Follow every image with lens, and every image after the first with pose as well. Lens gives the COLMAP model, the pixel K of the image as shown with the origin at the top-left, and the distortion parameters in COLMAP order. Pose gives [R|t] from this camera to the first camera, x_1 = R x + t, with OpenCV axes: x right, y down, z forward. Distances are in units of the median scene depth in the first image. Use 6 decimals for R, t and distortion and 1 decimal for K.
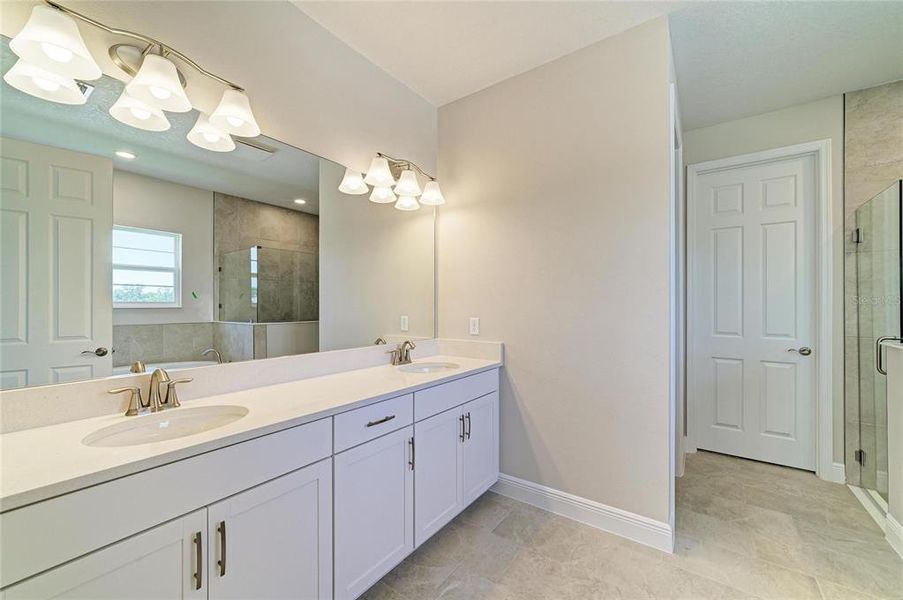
lens RADIAL K [[351.5, 0, 453.4], [0, 351.5, 303.1], [0, 0, 1]] dist [-0.002987, -0.000173]
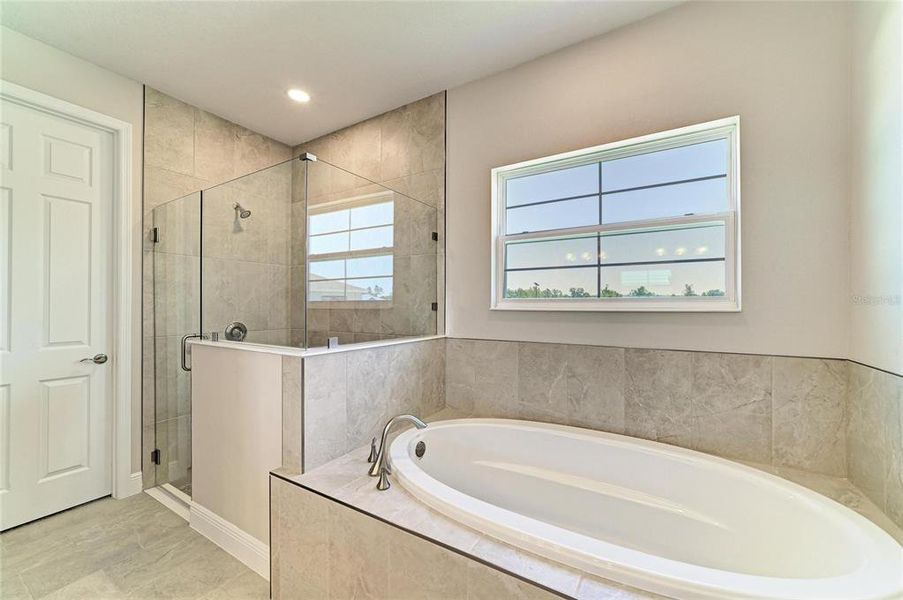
lens RADIAL K [[351.5, 0, 453.1], [0, 351.5, 305.0], [0, 0, 1]] dist [-0.002987, -0.000173]
pose [[-0.079627, 0.001427, 0.996824, 0.092996], [-0.007161, 0.999972, -0.002004, 0.002181], [-0.996799, -0.007298, -0.079614, 0.231025]]
